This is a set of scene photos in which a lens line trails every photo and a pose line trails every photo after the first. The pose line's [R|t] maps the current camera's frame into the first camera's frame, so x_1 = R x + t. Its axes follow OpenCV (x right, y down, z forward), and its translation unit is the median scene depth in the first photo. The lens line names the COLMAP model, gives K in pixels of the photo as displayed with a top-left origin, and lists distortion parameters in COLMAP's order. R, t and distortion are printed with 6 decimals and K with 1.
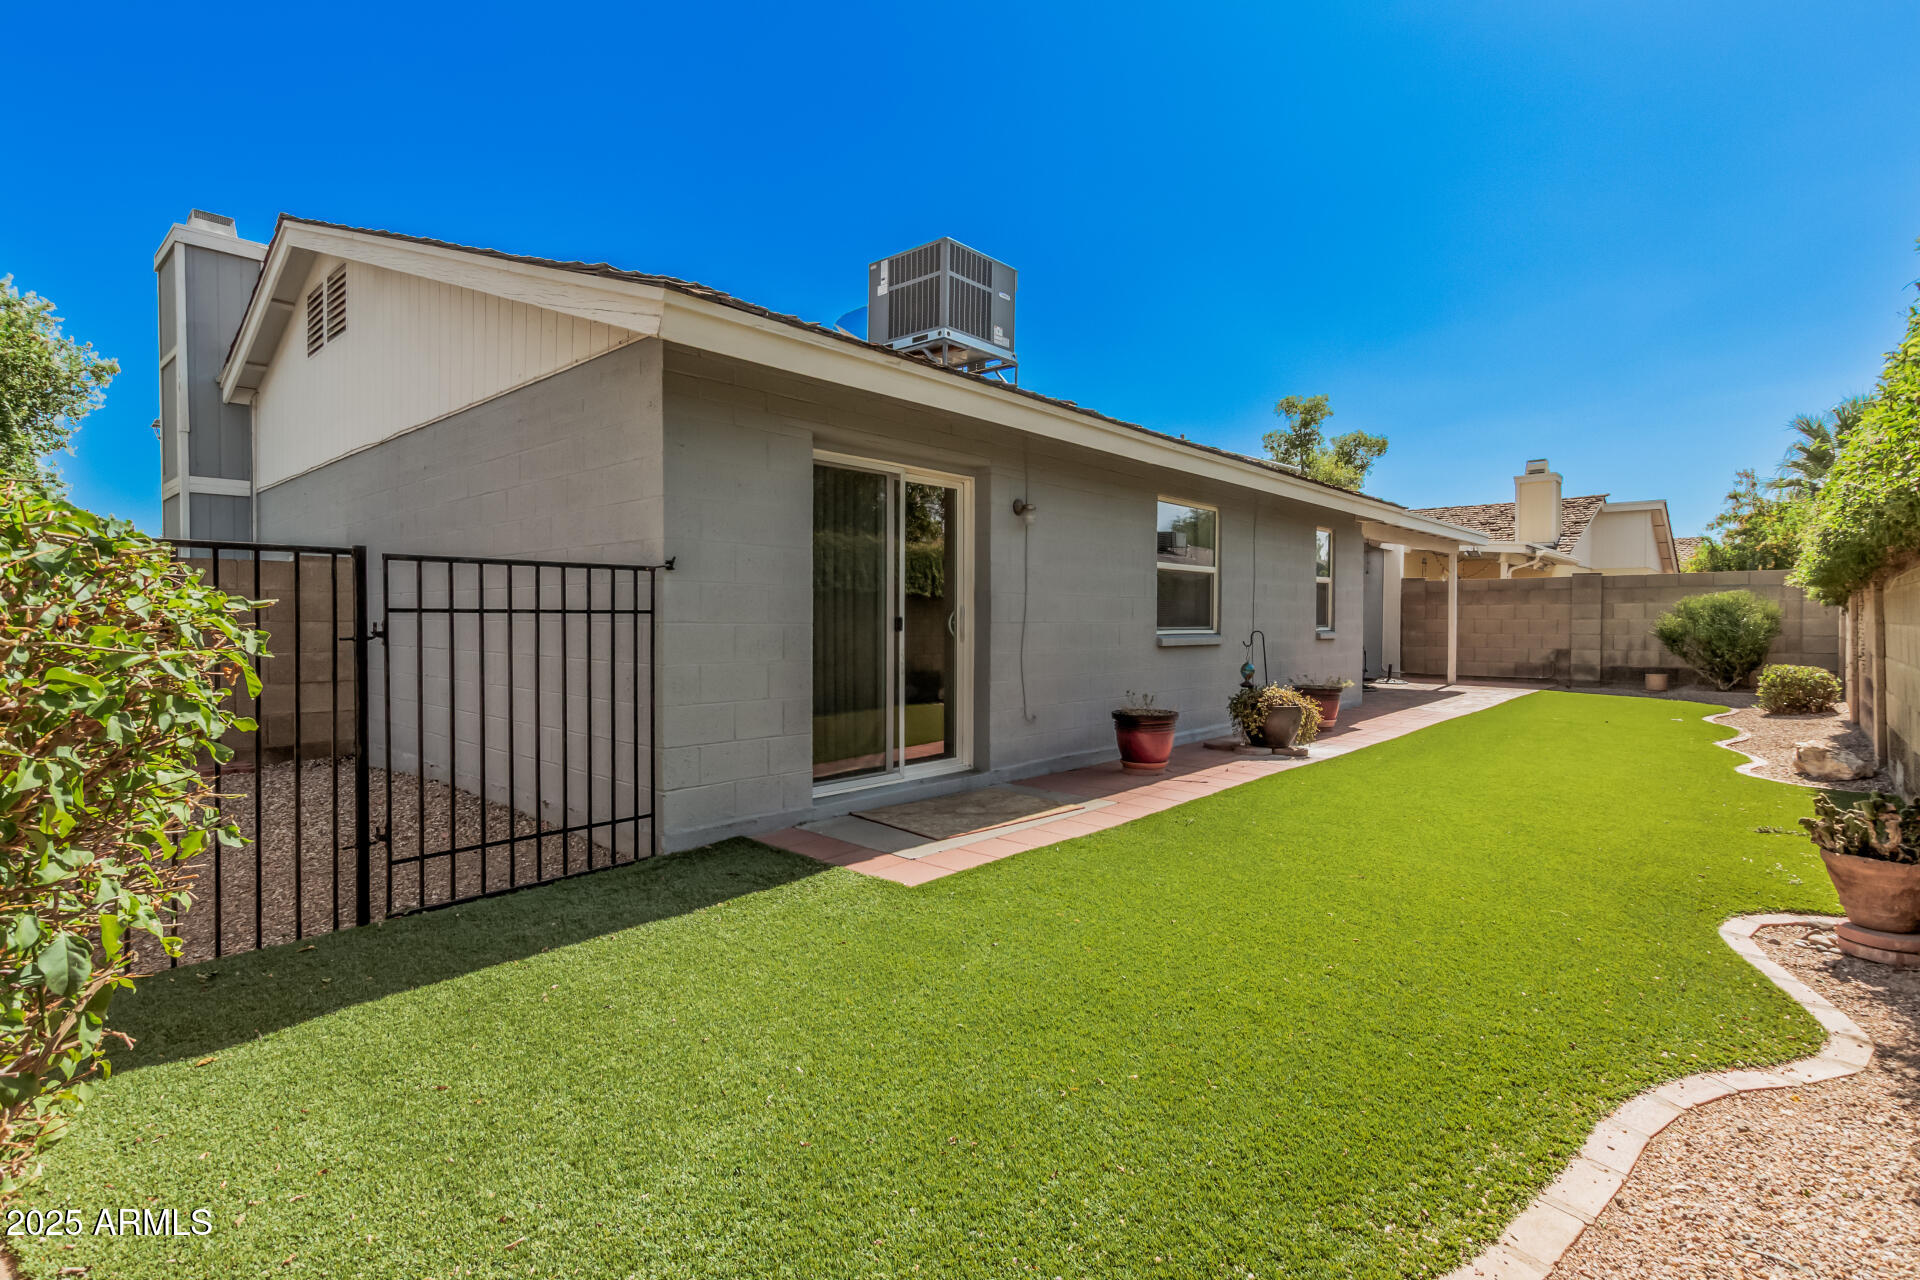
lens RADIAL K [[890.9, 0, 958.5], [0, 890.9, 634.0], [0, 0, 1]] dist [0.008177, -0.001288]
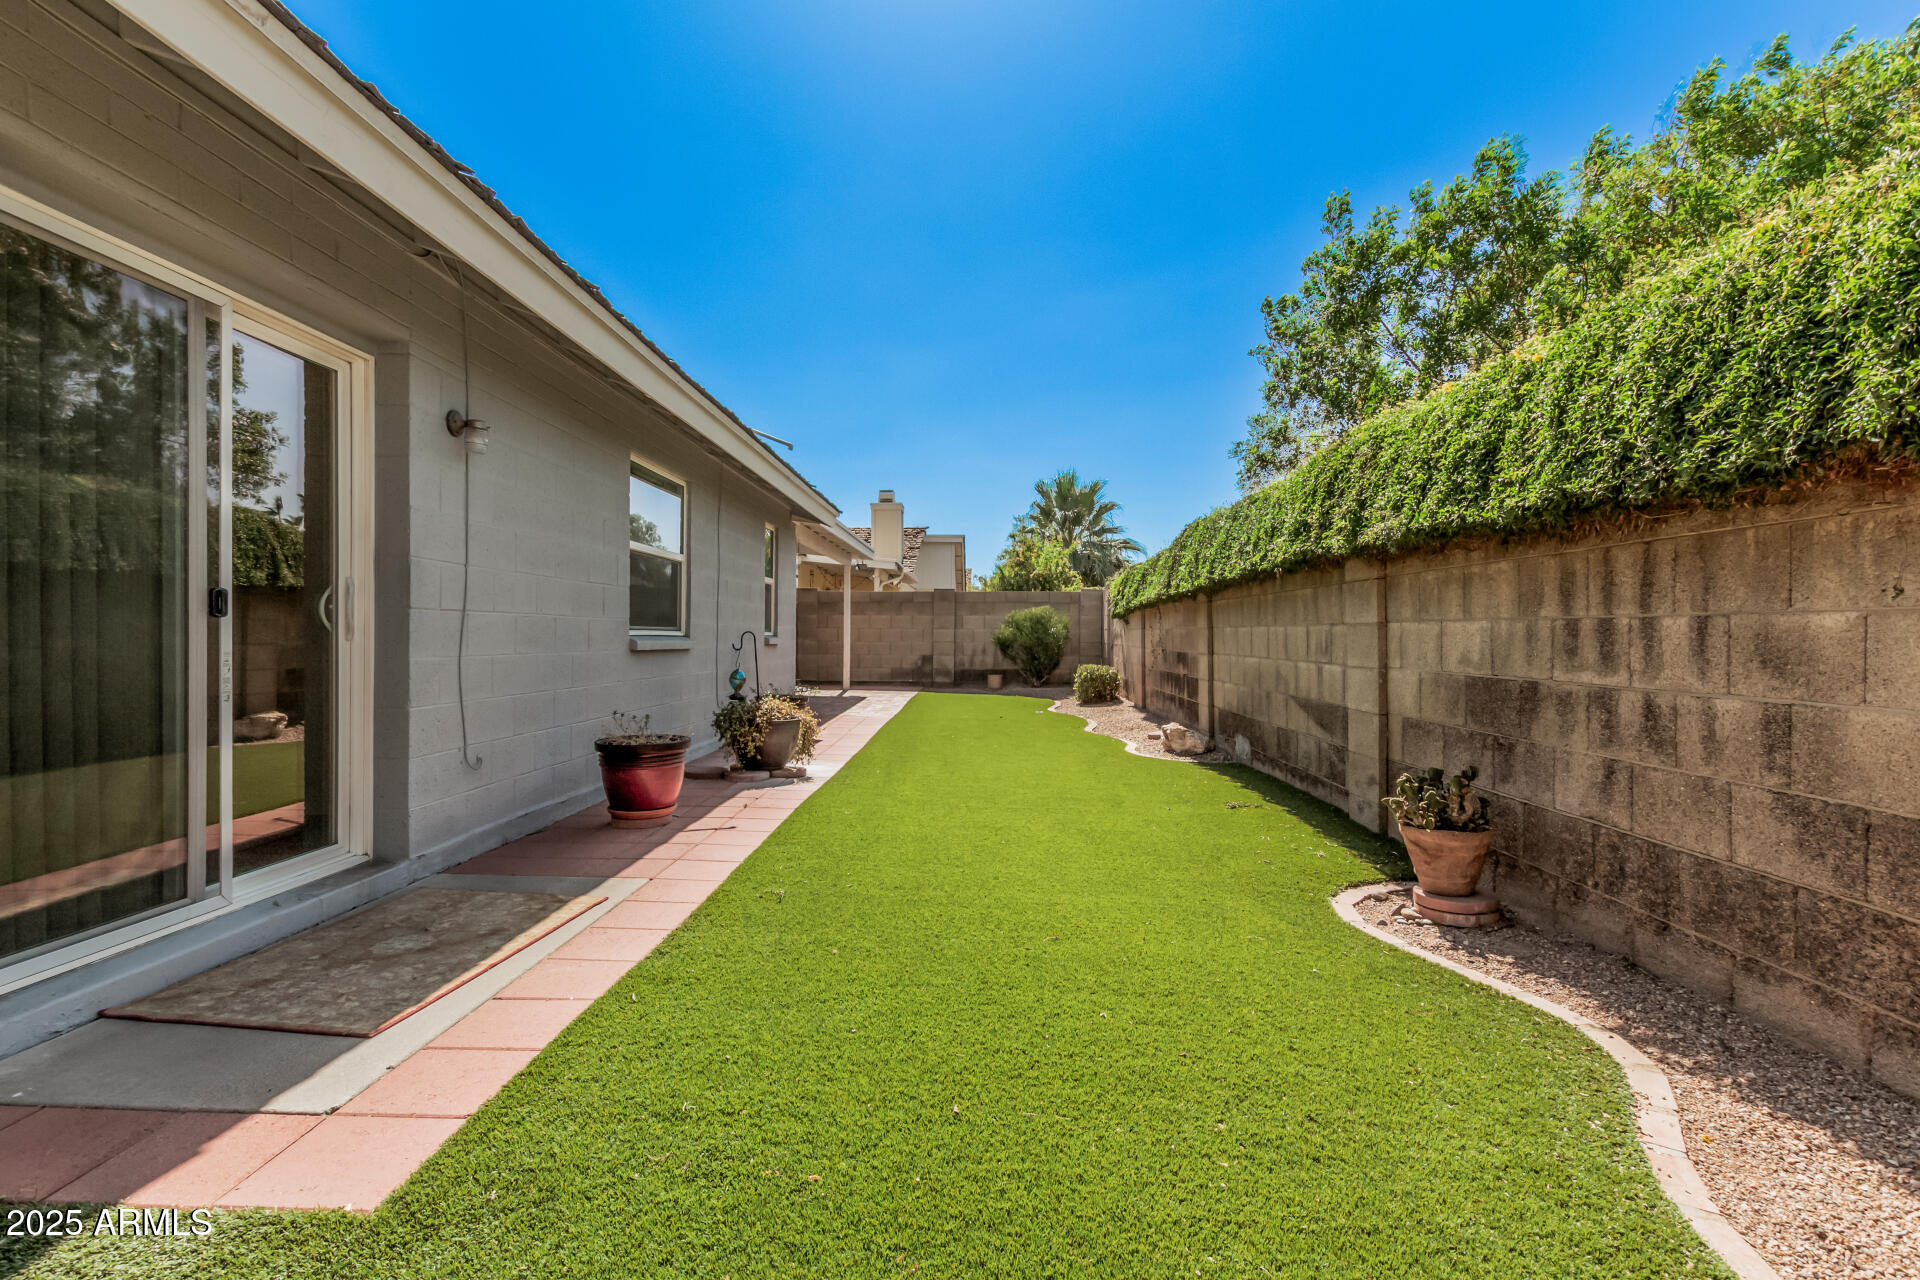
lens RADIAL K [[890.9, 0, 960.1], [0, 890.9, 645.6], [0, 0, 1]] dist [0.008177, -0.001288]
pose [[0.763333, -0.003428, 0.645997, -0.054389], [0.004558, 0.999990, -0.000079, 0.011209], [-0.645990, 0.003004, 0.763340, 0.246907]]
